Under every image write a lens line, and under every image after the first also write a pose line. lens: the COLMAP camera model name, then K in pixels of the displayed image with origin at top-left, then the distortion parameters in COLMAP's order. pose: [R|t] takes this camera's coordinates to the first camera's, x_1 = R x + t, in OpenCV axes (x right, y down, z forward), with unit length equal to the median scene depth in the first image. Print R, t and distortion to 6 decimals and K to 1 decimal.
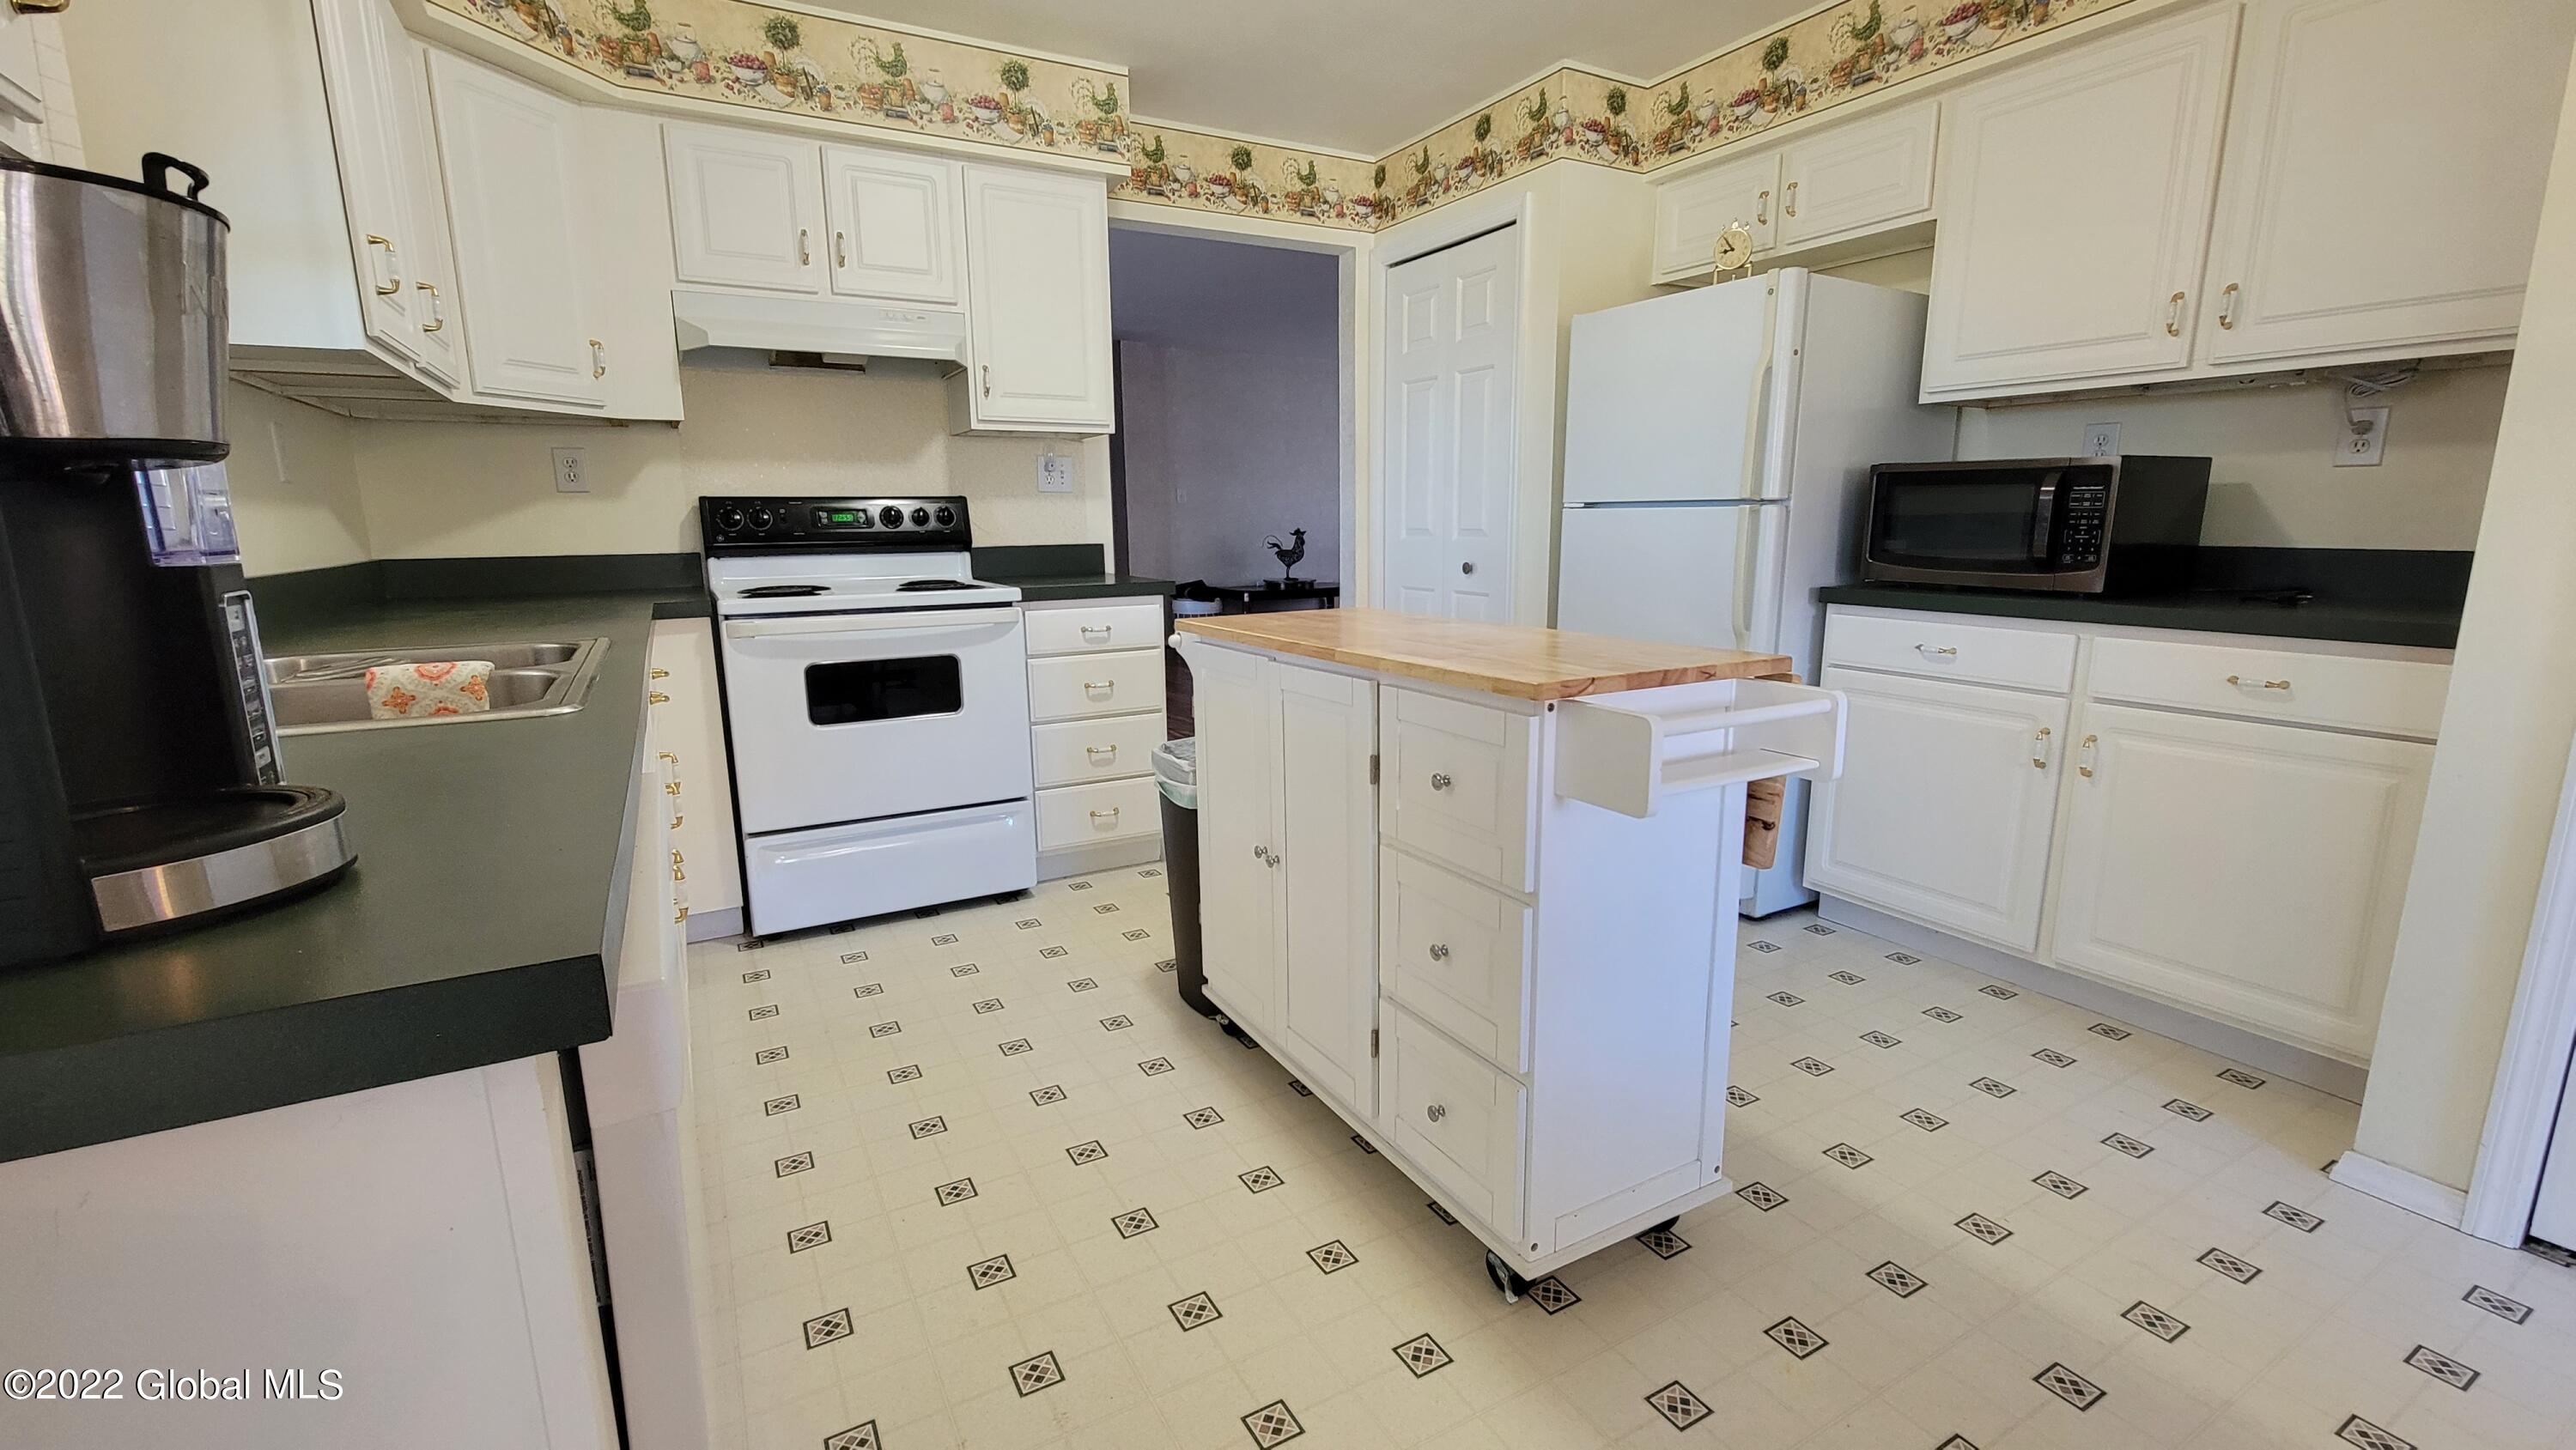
lens RADIAL K [[1082.6, 0, 1294.7], [0, 1082.6, 725.7], [0, 0, 1]] dist [-0.004905, 0.000090]
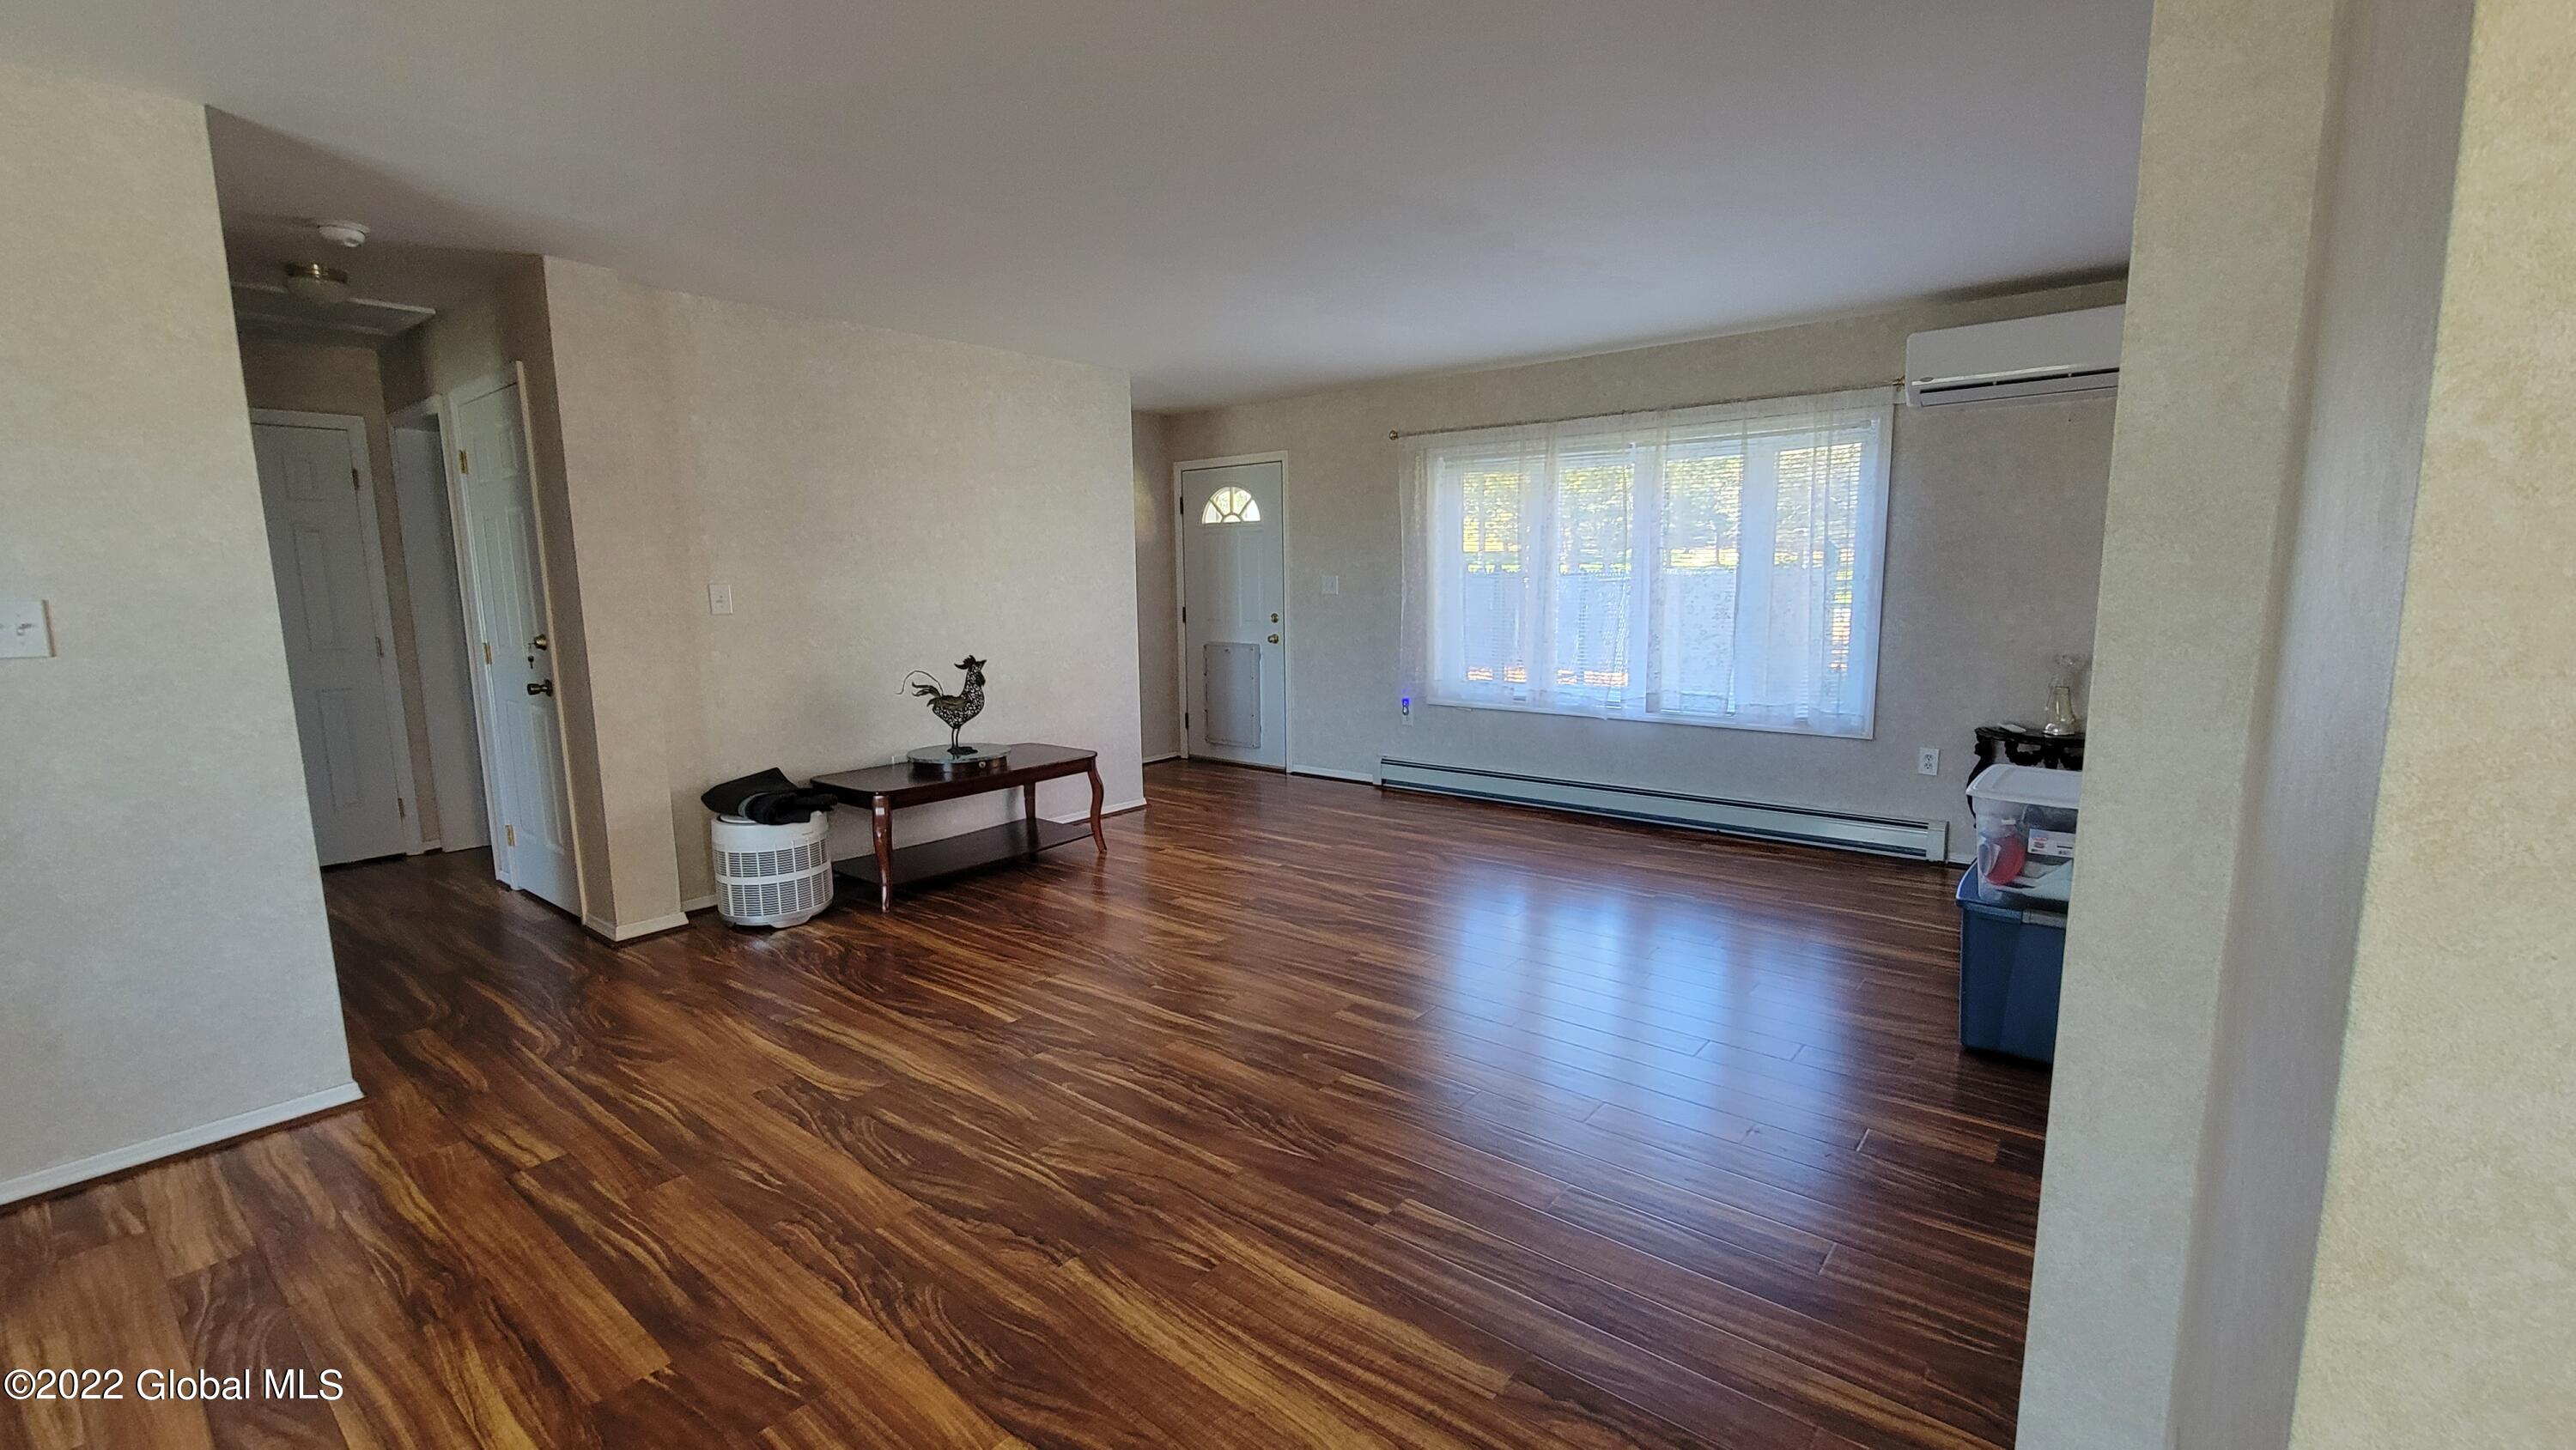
lens RADIAL K [[1082.6, 0, 1301.5], [0, 1082.6, 732.8], [0, 0, 1]] dist [-0.004905, 0.000090]
pose [[0.926589, -0.056343, 0.371831, -0.046082], [0.073989, 0.996701, -0.033351, -0.114286], [-0.368725, 0.058414, 0.927701, 0.446607]]
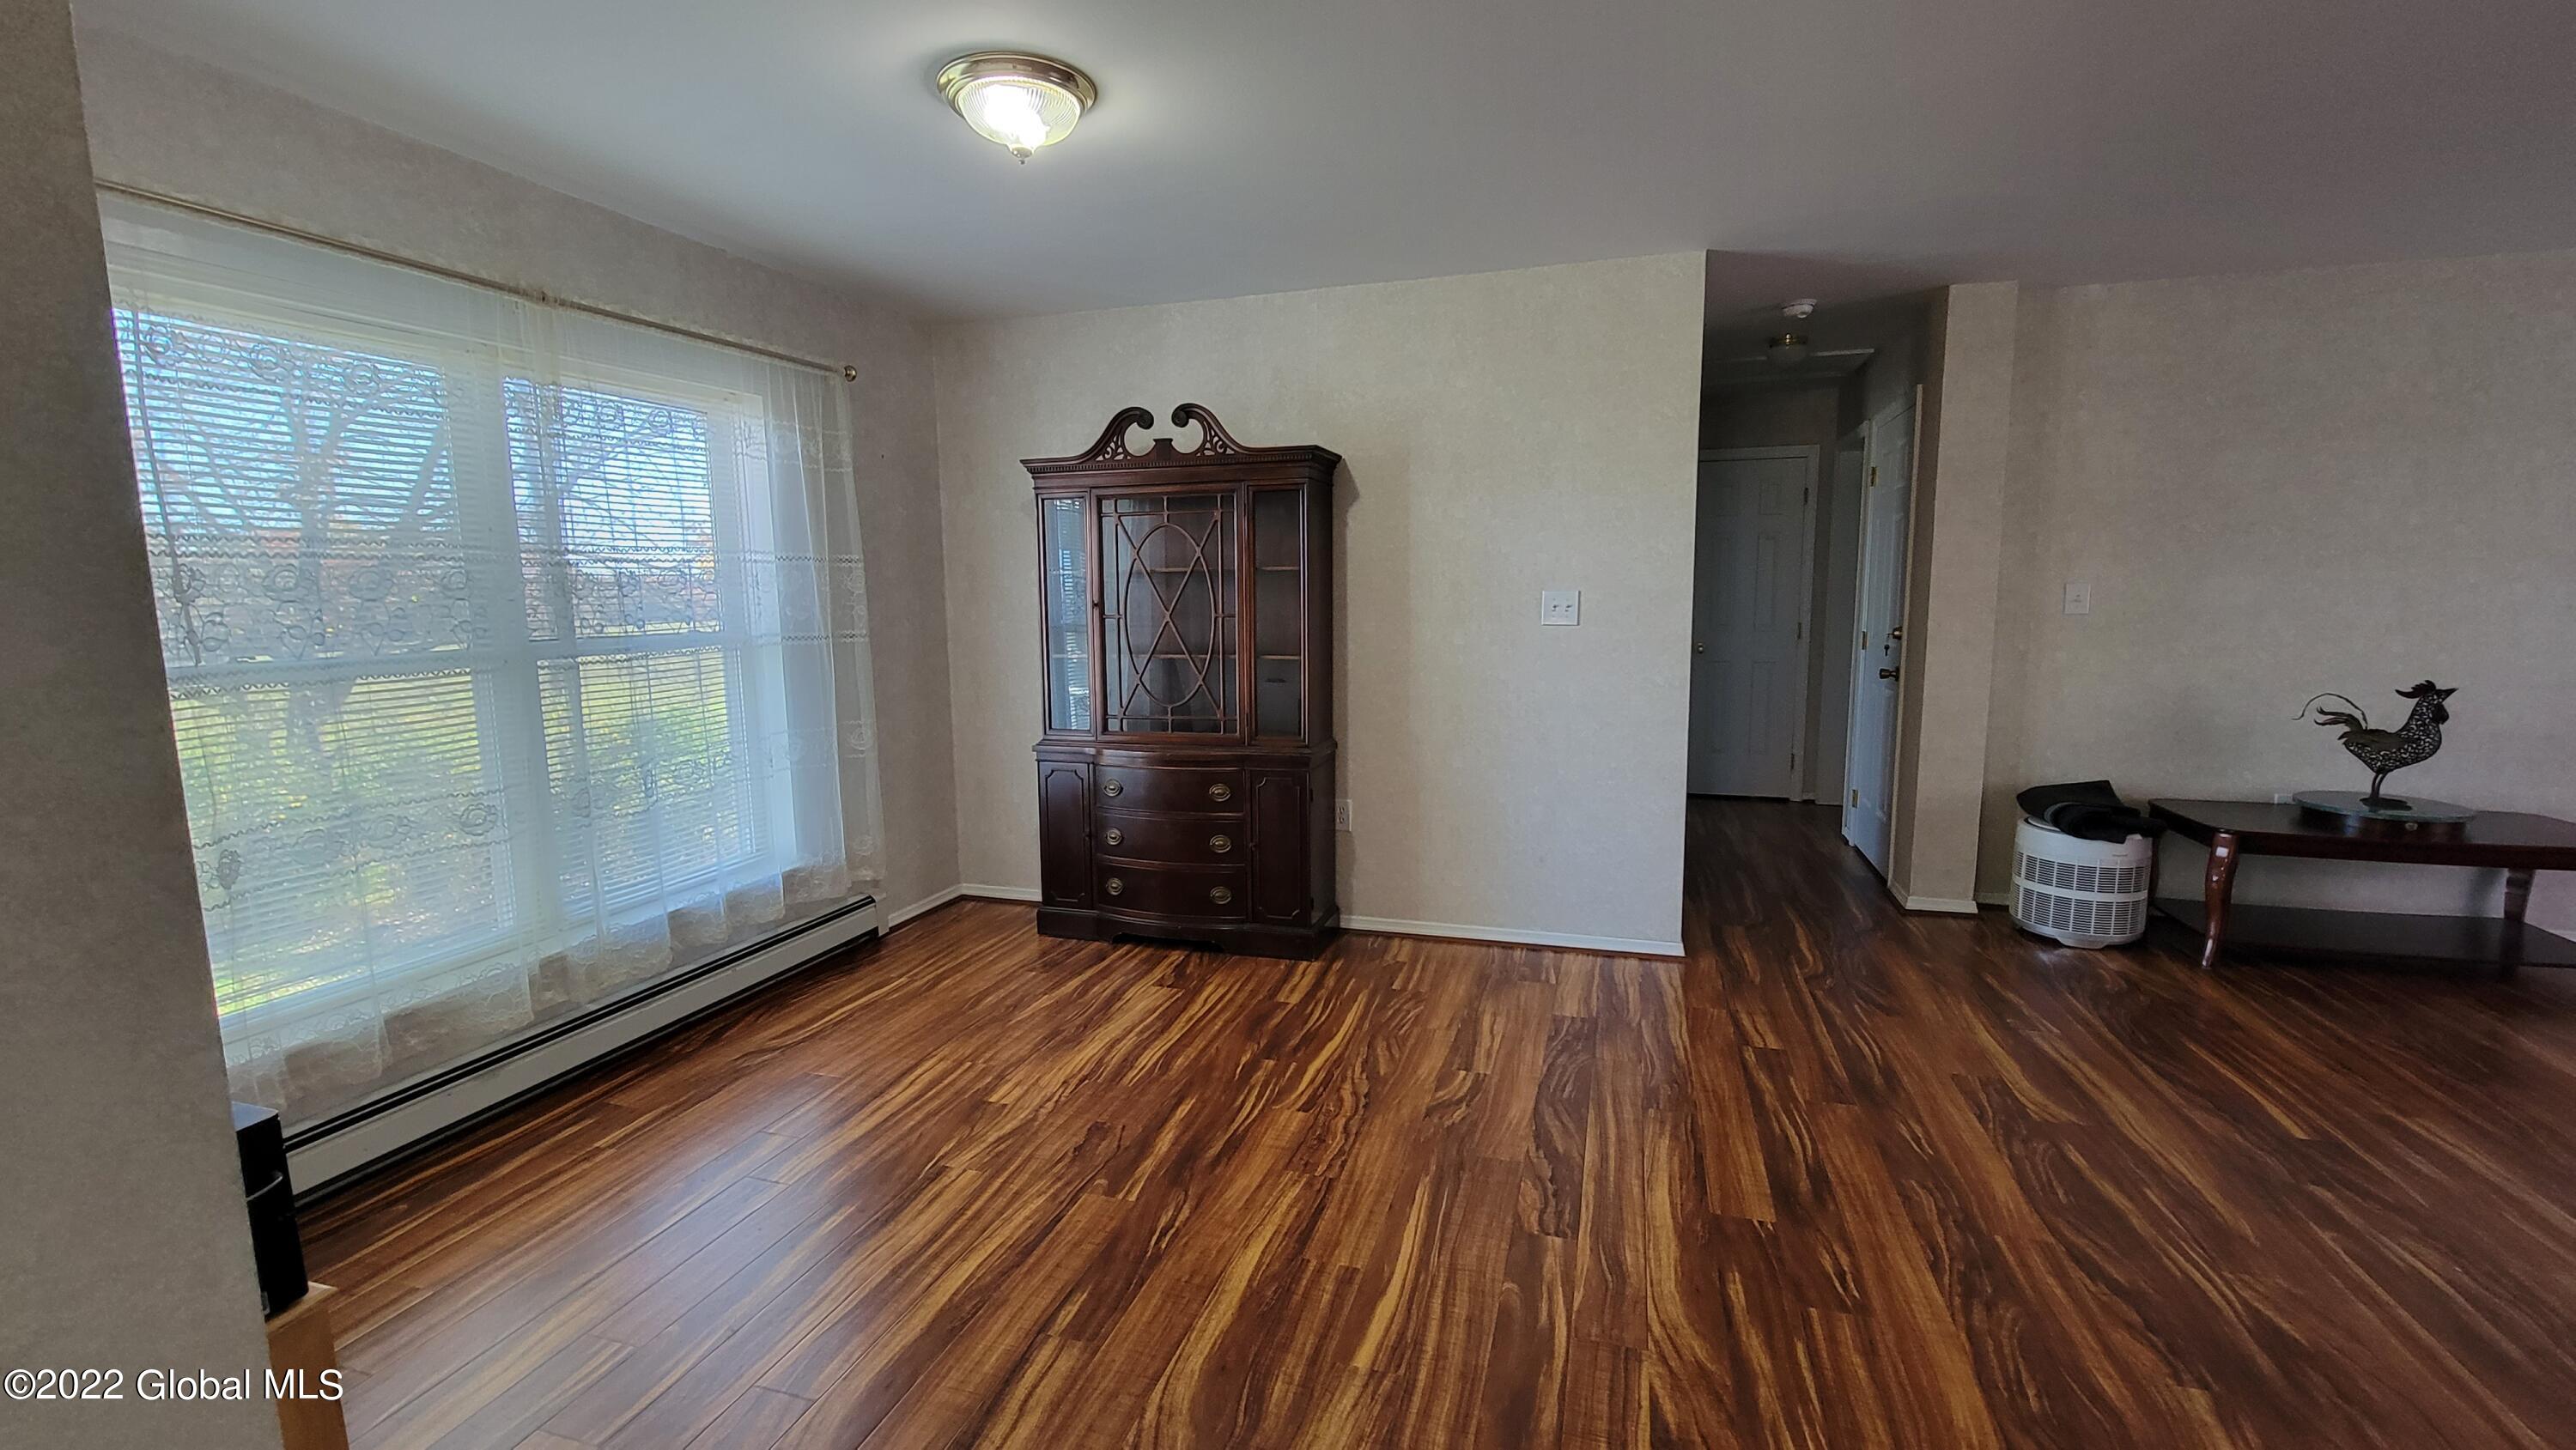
lens RADIAL K [[1082.6, 0, 1270.9], [0, 1082.6, 723.6], [0, 0, 1]] dist [-0.004905, 0.000090]
pose [[0.682227, 0.095749, -0.724844, 0.001421], [-0.134670, 0.990882, 0.004140, -0.110711], [0.718631, 0.094791, 0.688901, 0.421322]]
